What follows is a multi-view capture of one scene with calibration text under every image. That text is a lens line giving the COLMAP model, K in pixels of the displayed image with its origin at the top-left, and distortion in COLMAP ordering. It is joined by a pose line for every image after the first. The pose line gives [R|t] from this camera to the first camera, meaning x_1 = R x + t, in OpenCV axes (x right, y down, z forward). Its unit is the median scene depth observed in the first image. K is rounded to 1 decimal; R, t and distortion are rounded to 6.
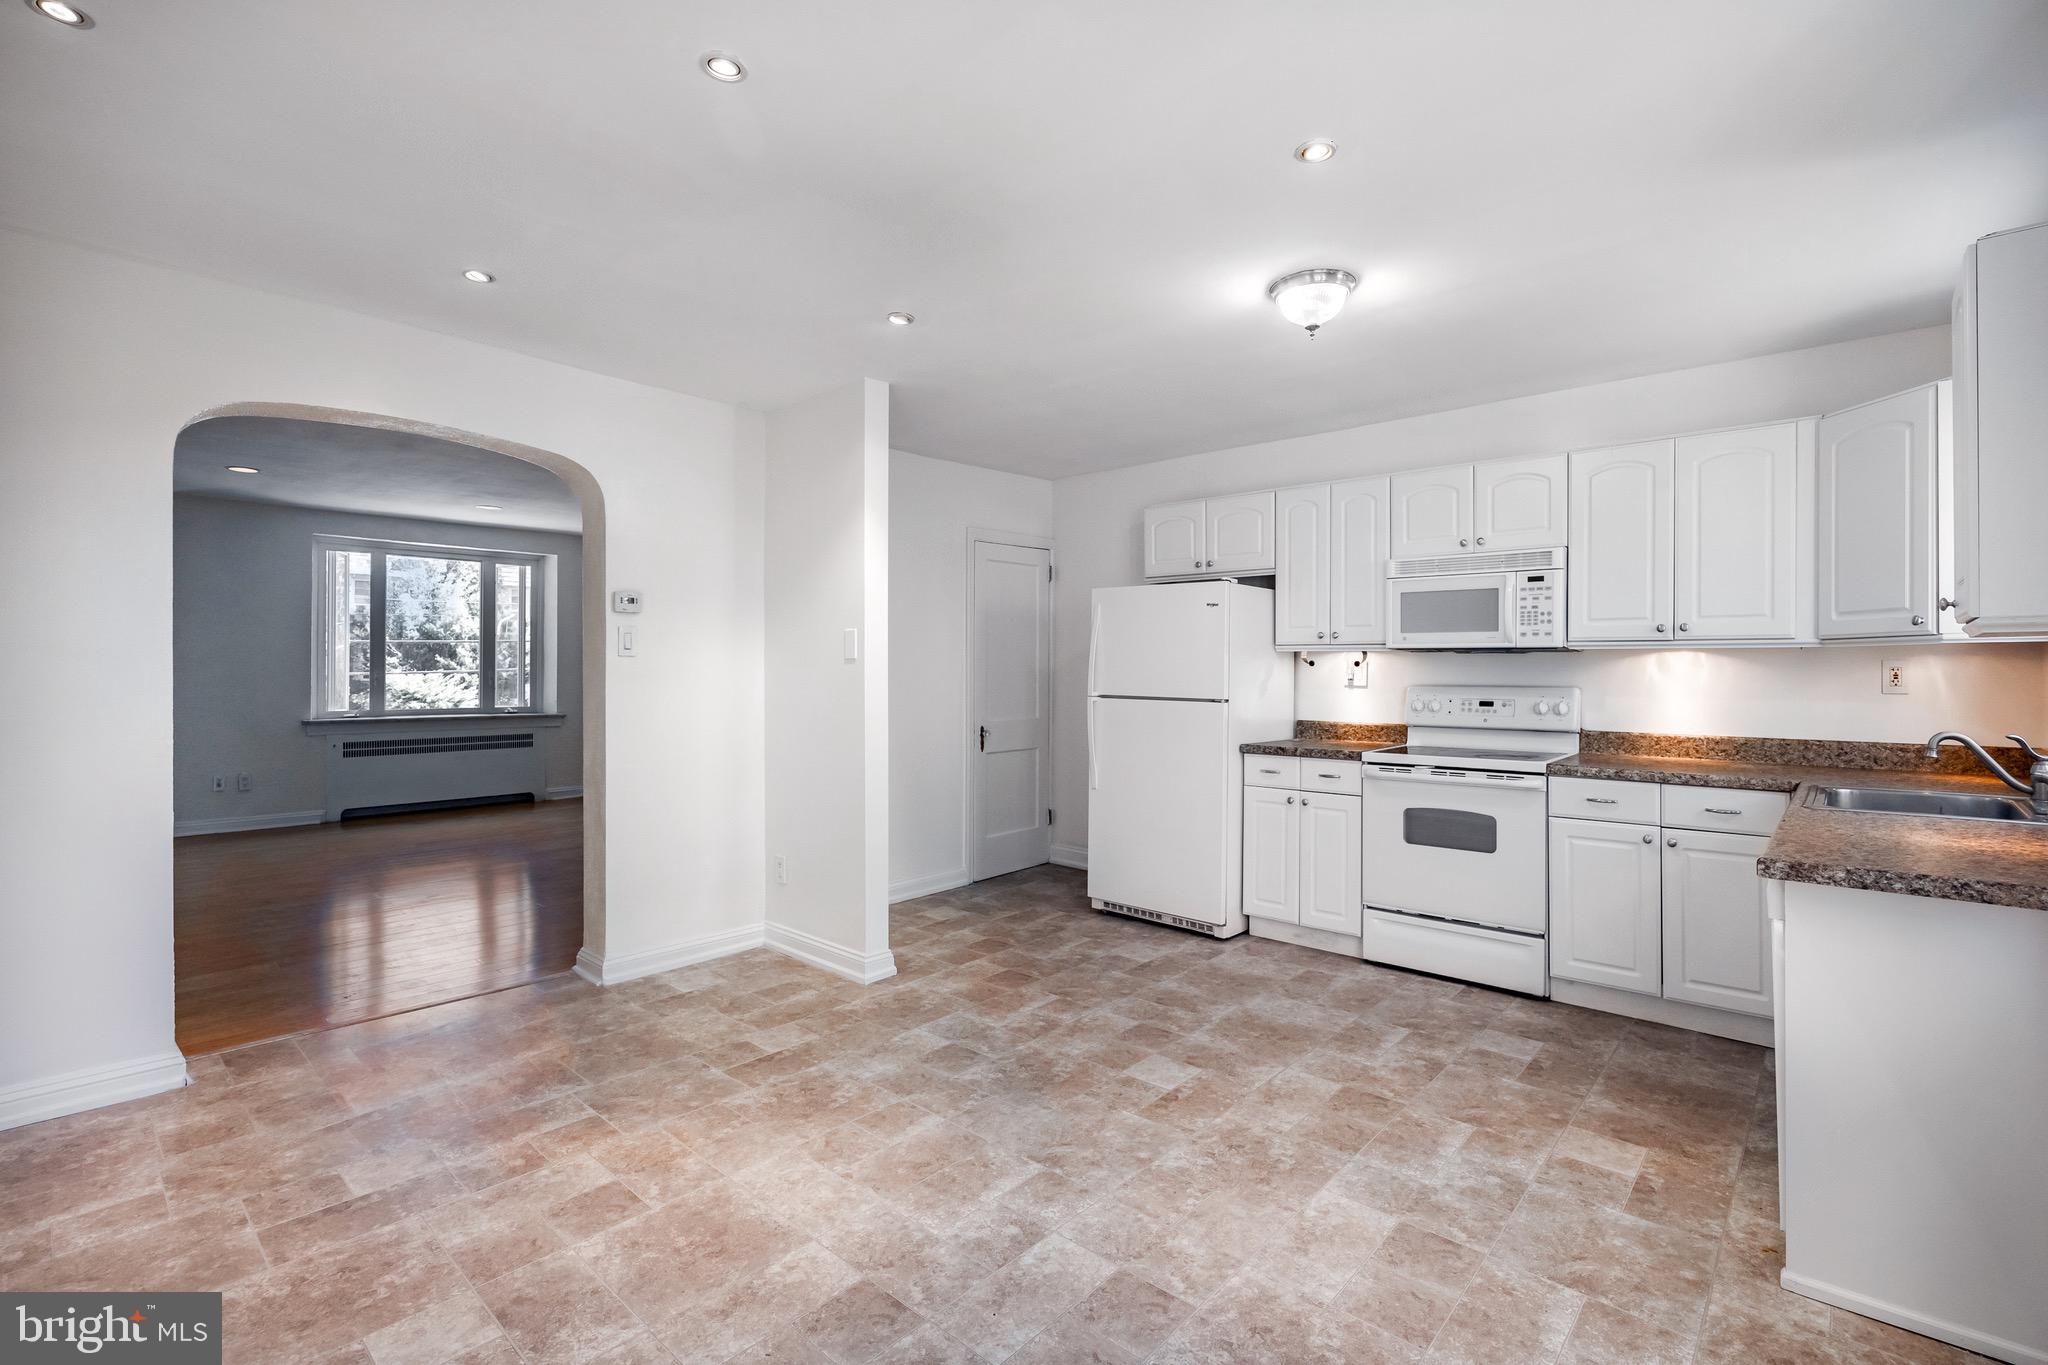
lens RADIAL K [[955.5, 0, 1028.4], [0, 955.5, 665.2], [0, 0, 1]] dist [-0.003024, -0.000140]
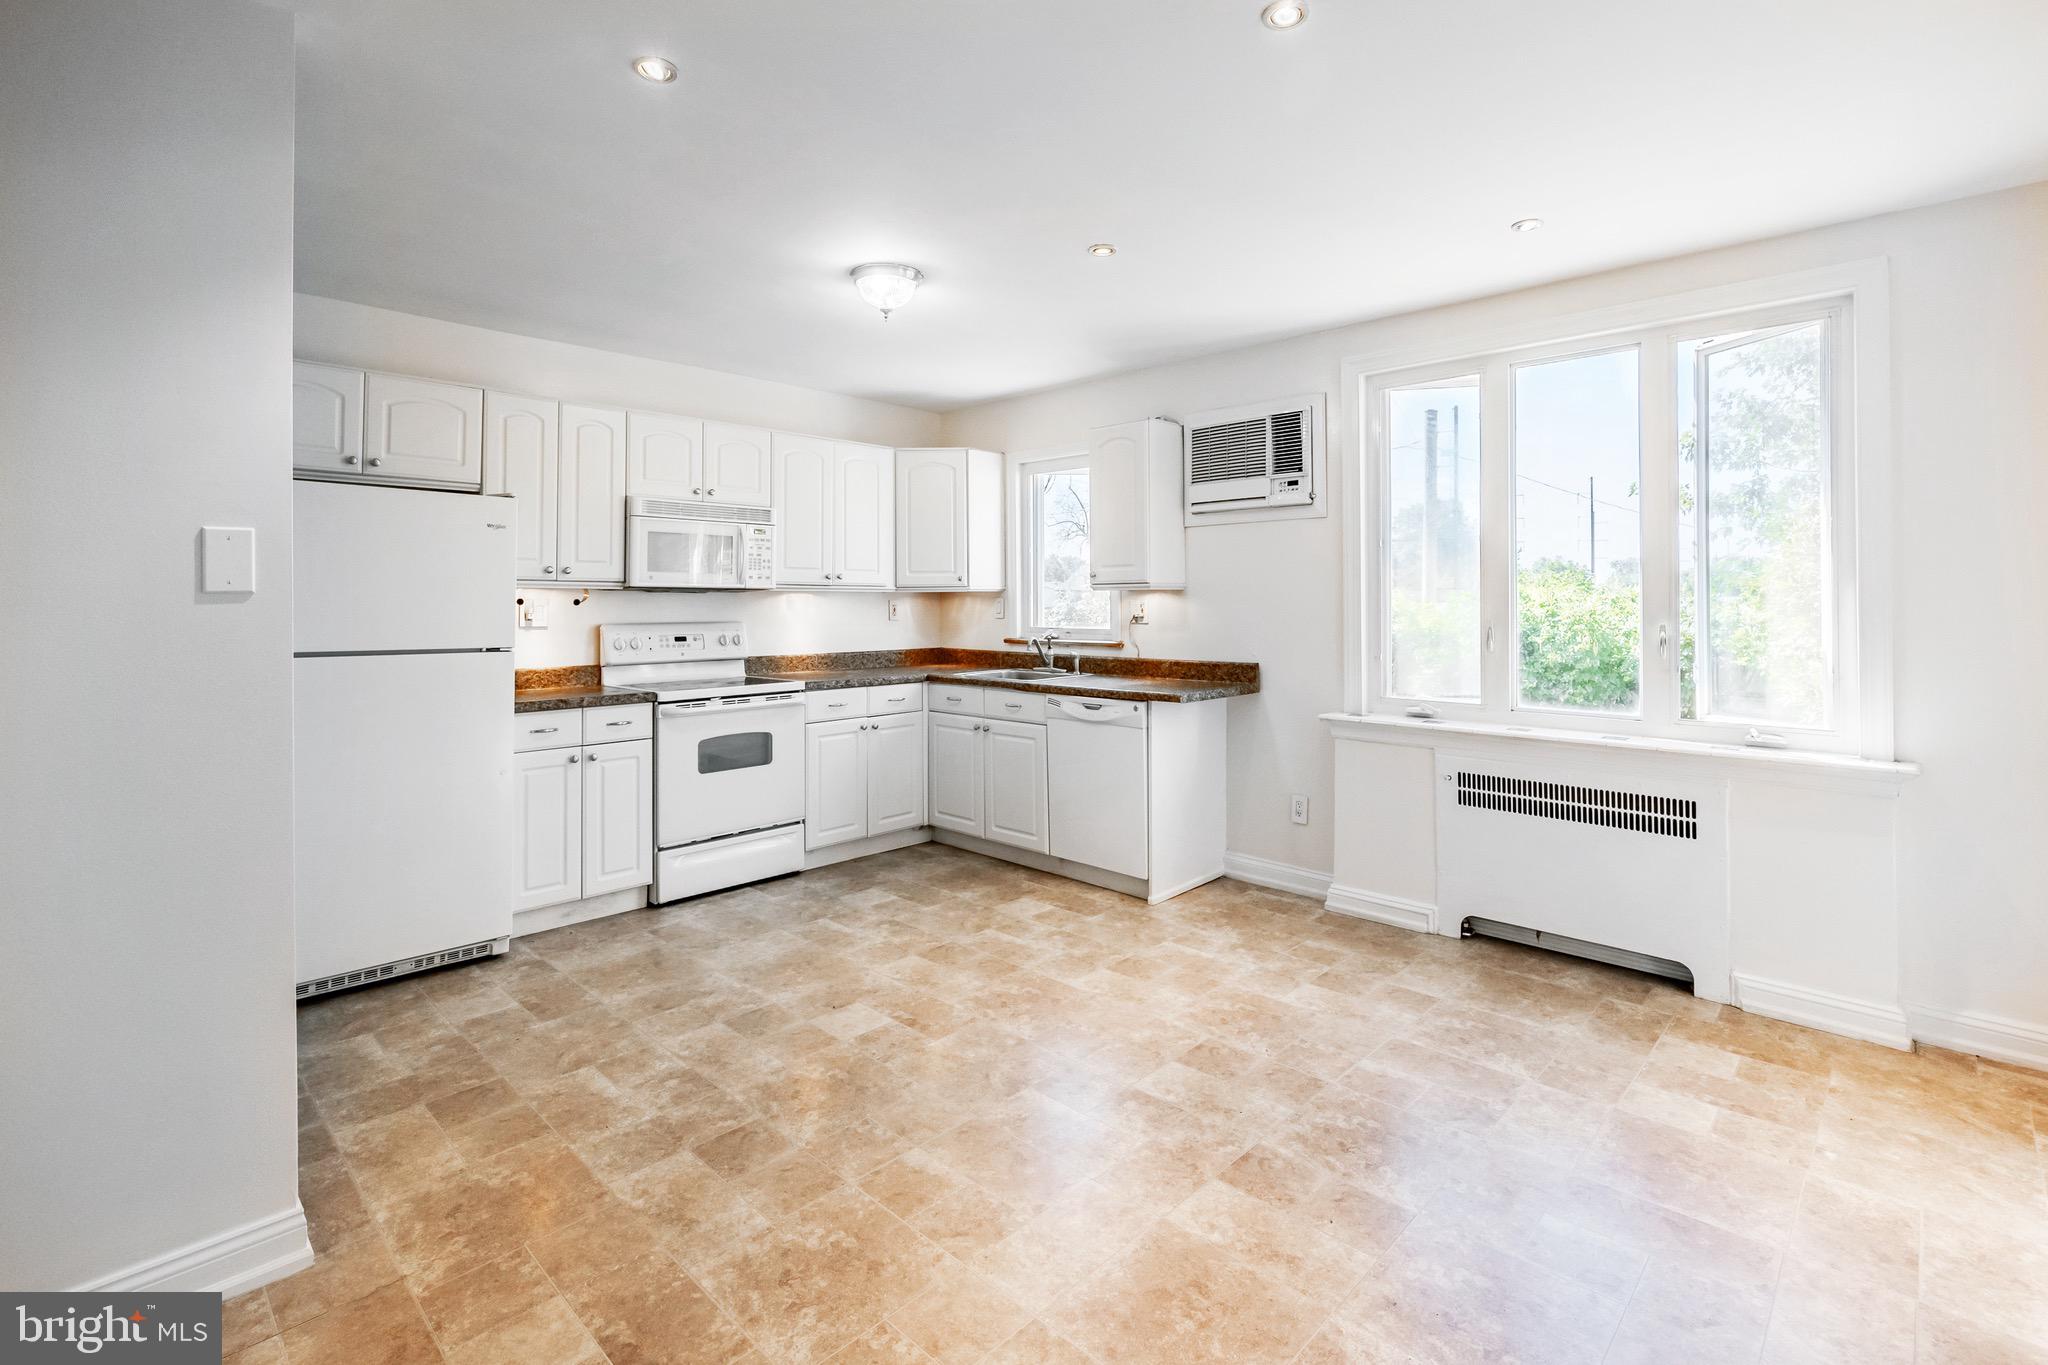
lens RADIAL K [[895.0, 0, 1106.7], [0, 895.0, 591.8], [0, 0, 1]] dist [-0.003827, -0.000035]
pose [[-0.002289, 0.012032, 0.999925, -0.733214], [0.000308, 0.999928, -0.012031, -0.001345], [-0.999997, 0.000281, -0.002293, 0.699108]]
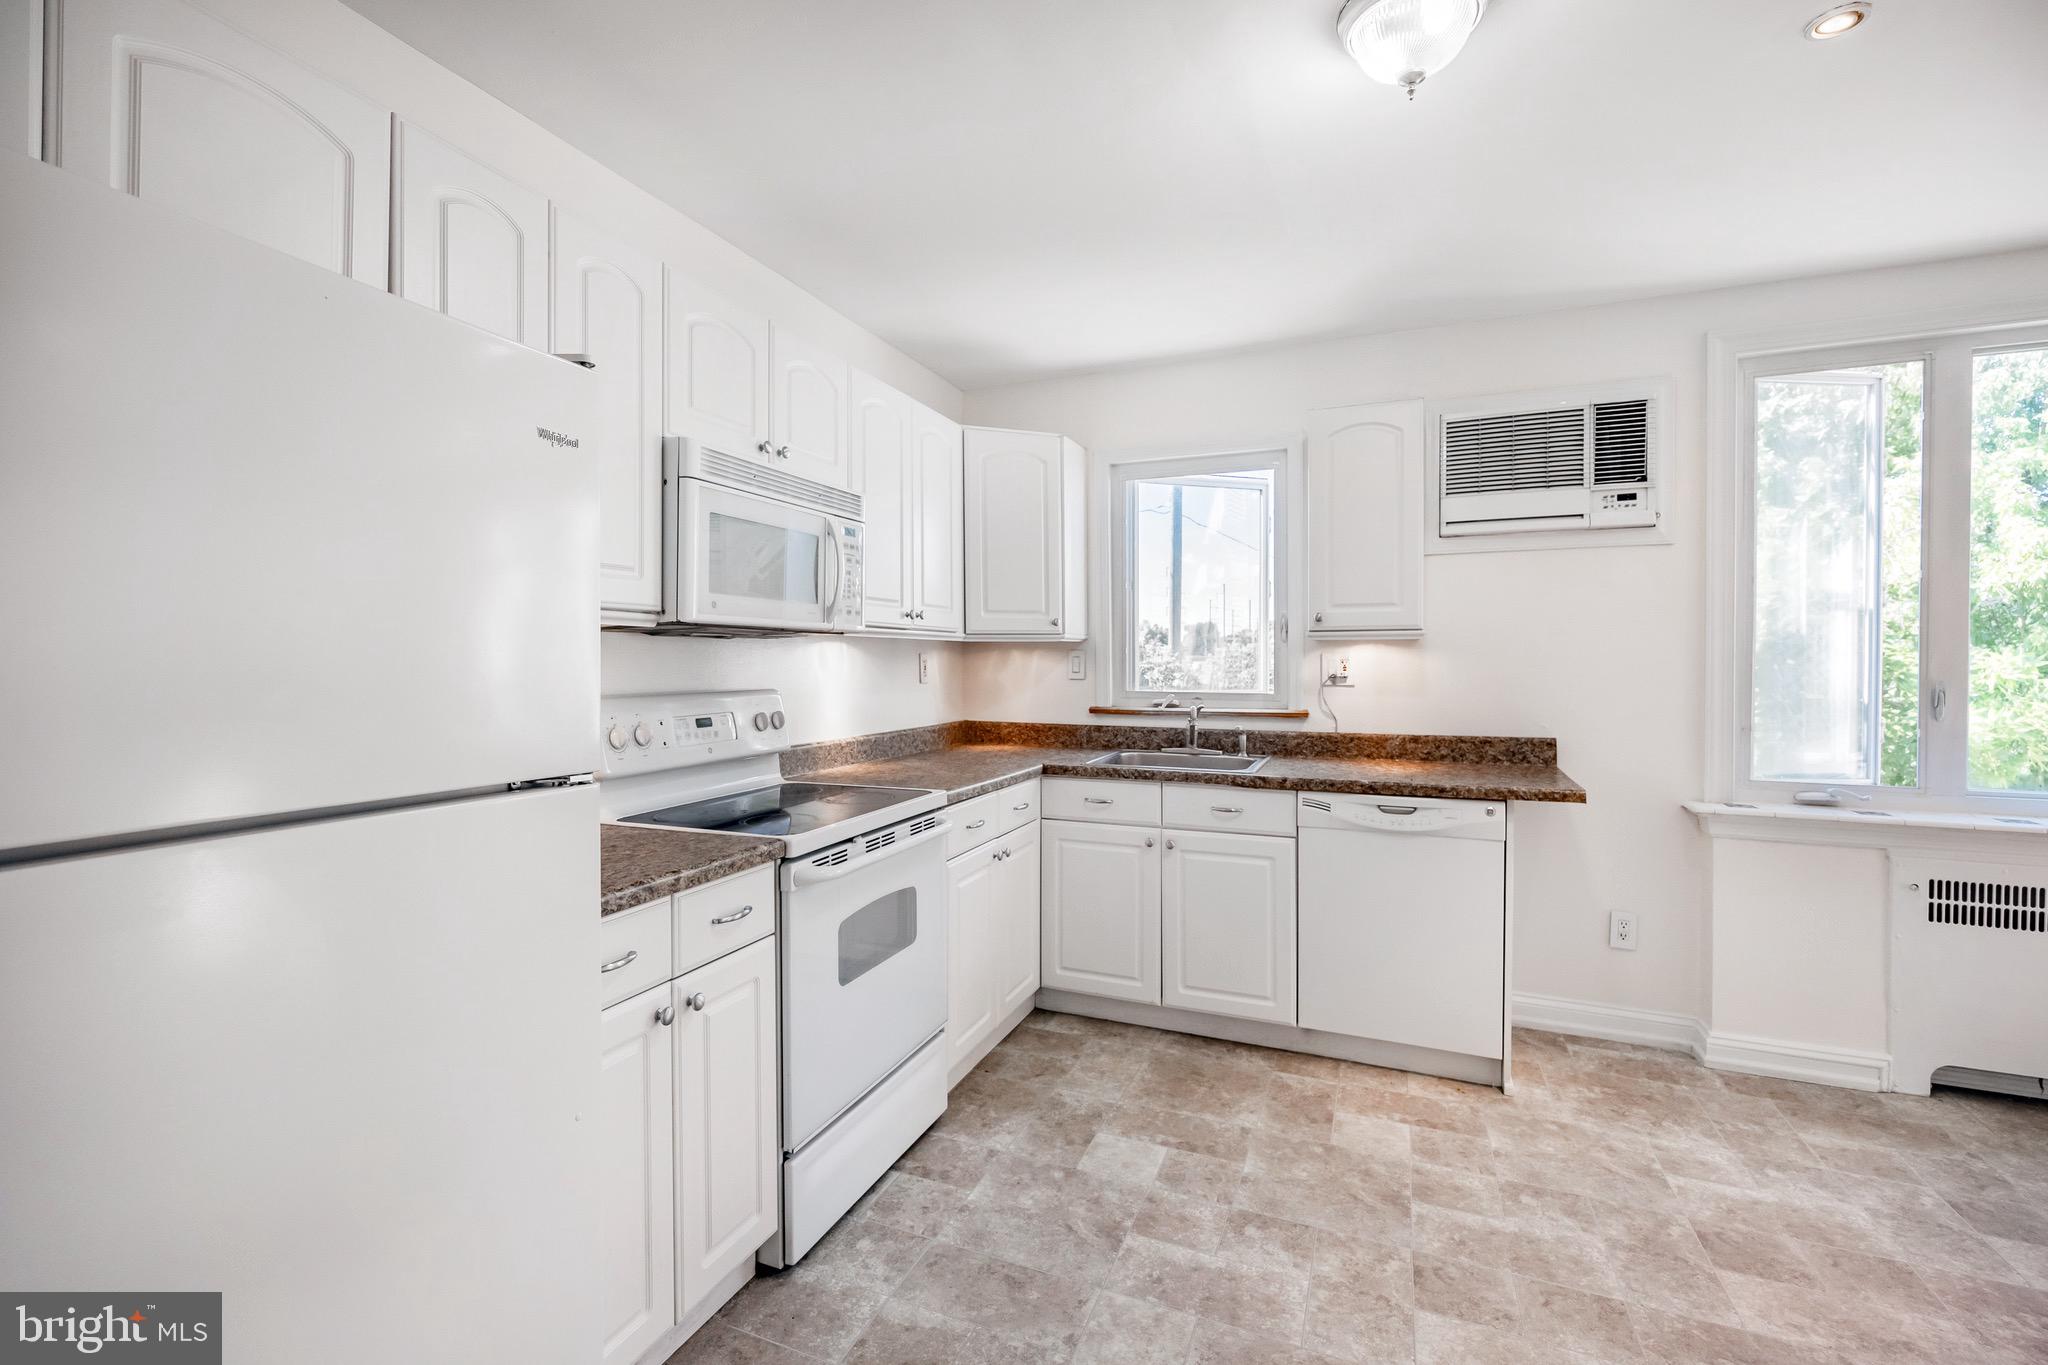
lens RADIAL K [[854.3, 0, 1063.1], [0, 854.3, 665.8], [0, 0, 1]] dist [-0.000739, 0.000564]
pose [[-0.318352, -0.008328, 0.947936, -0.126042], [-0.000799, 0.999963, 0.008517, 0.000738], [-0.947972, 0.001954, -0.318347, 1.295371]]
